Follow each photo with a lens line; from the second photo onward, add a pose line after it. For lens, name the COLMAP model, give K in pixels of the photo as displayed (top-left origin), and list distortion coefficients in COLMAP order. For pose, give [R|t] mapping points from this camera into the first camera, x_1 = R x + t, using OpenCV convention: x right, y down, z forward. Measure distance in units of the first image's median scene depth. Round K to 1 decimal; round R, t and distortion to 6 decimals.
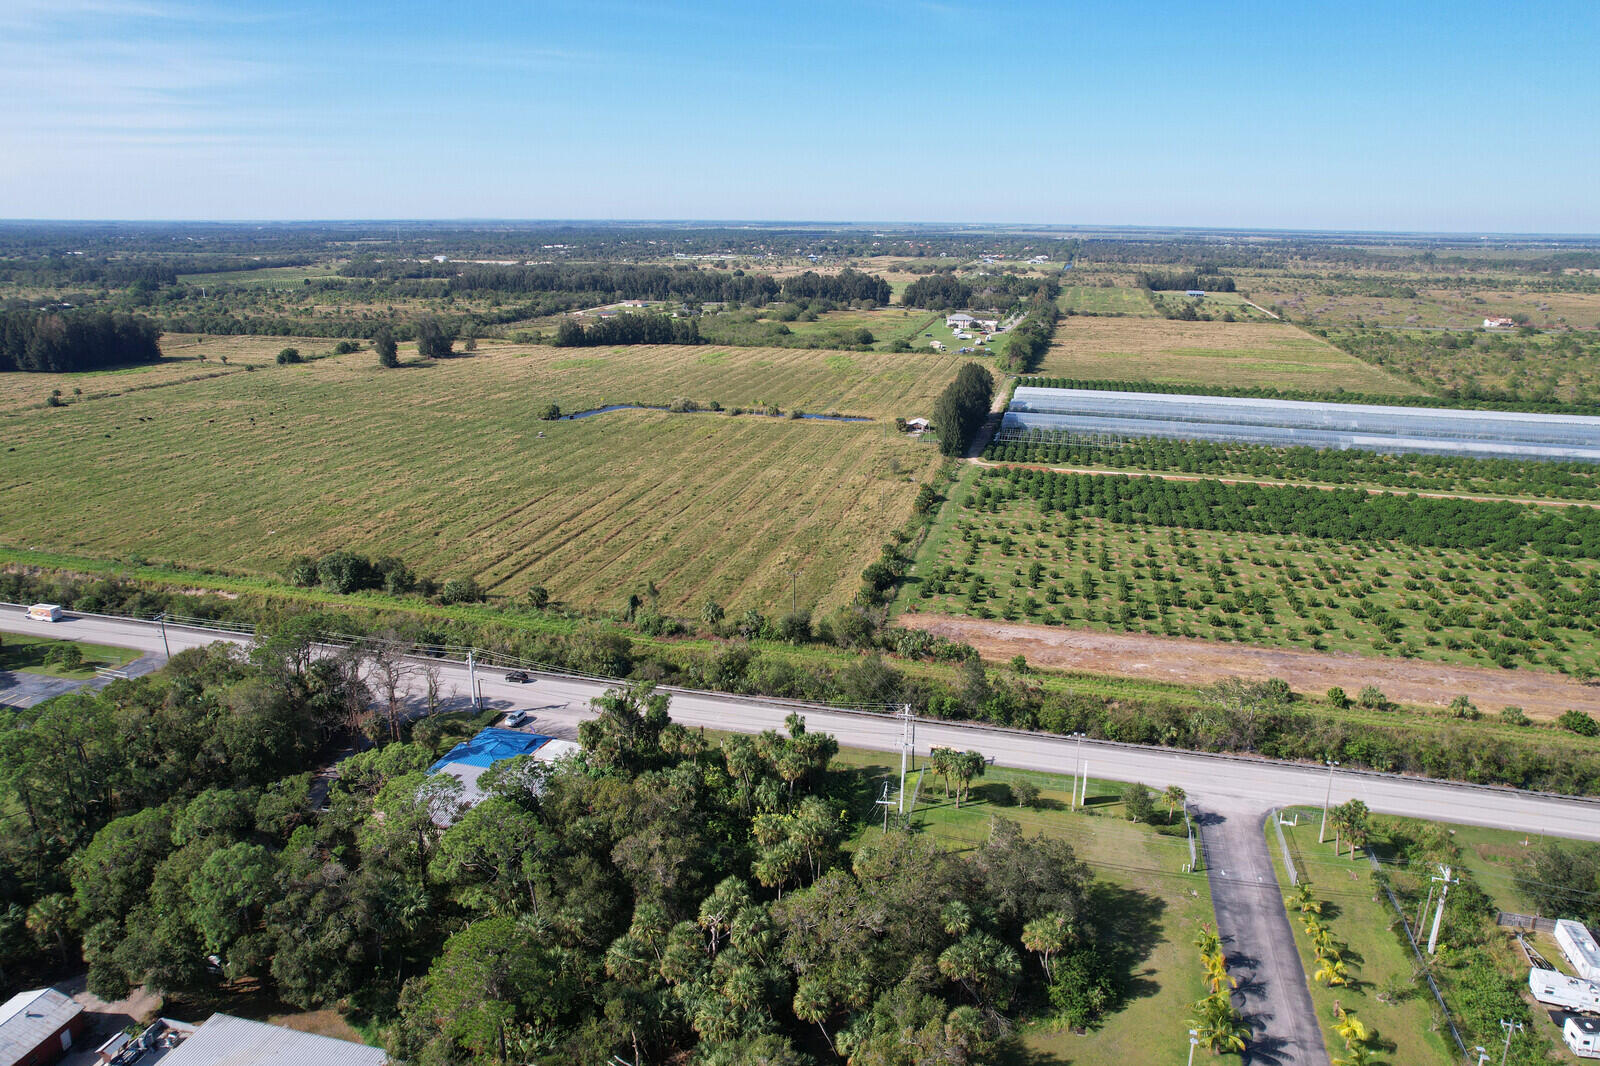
lens RADIAL K [[1039.5, 0, 800.0], [0, 1039.5, 533.0], [0, 0, 1]] dist [-0.066506, 0.053412]
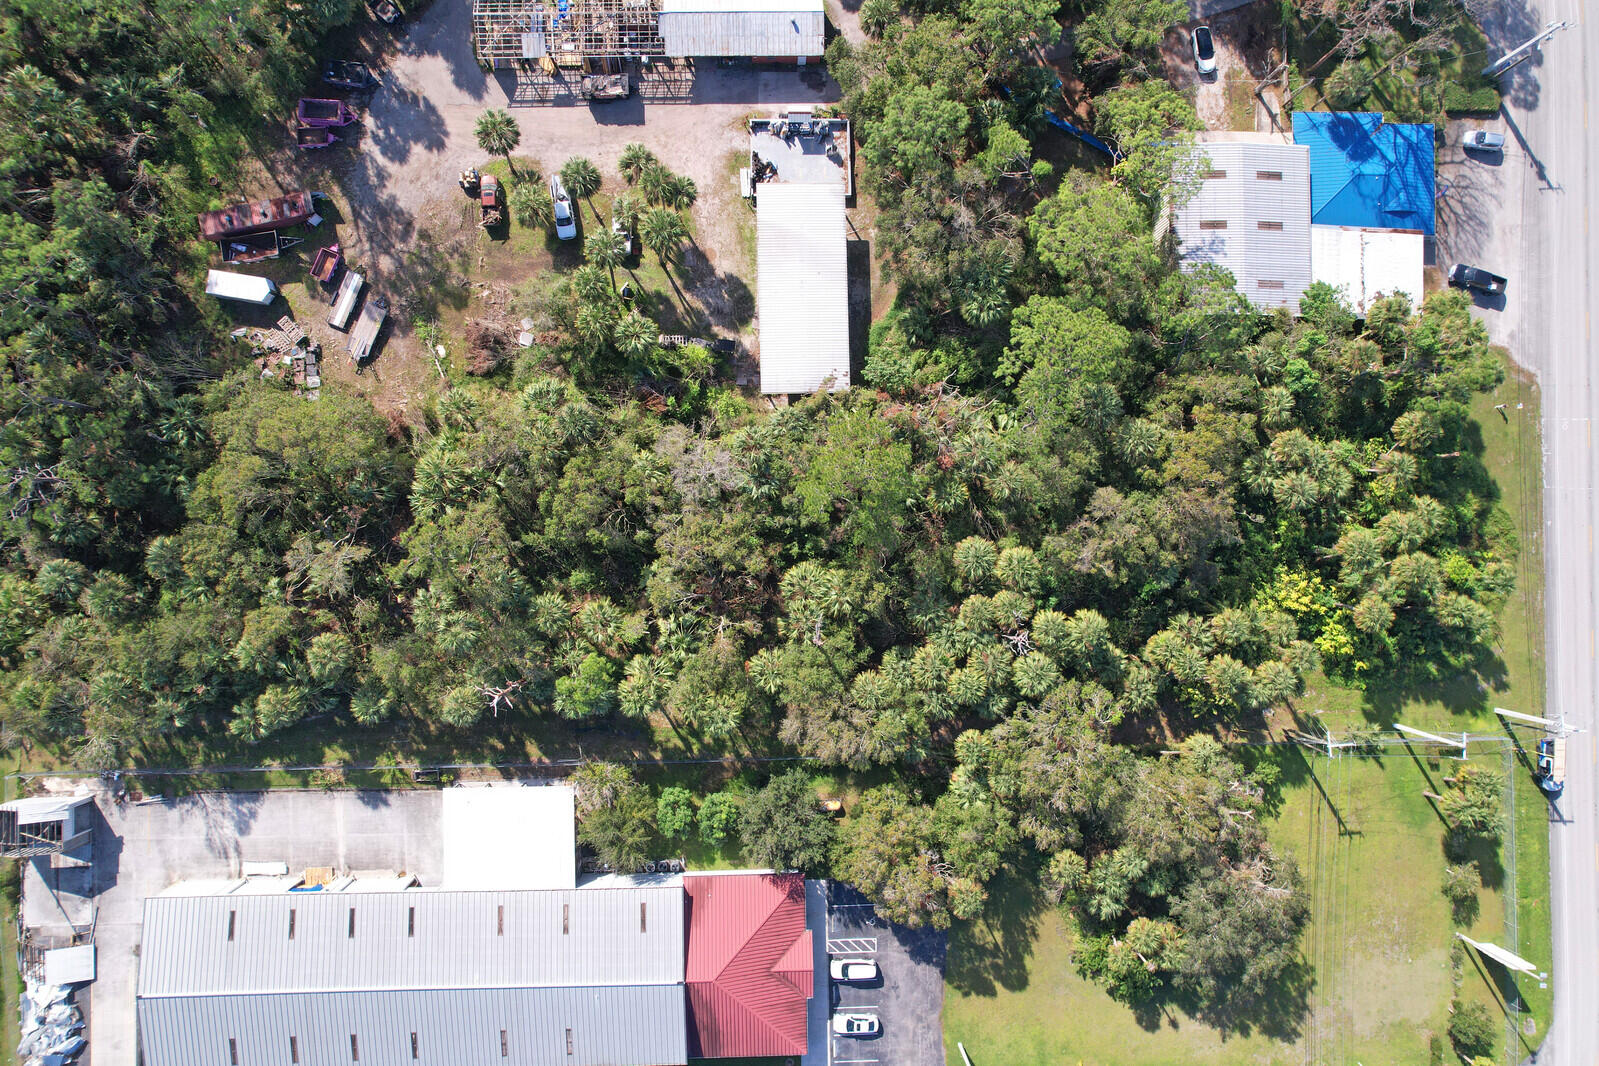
lens RADIAL K [[1038.8, 0, 799.5], [0, 1038.8, 533.0], [0, 0, 1]] dist [-0.066506, 0.053412]
pose [[0.291447, 0.956046, 0.032159, -0.122502], [-0.261457, 0.047276, 0.964057, -0.222609], [0.920162, -0.289379, 0.263744, 0.270500]]
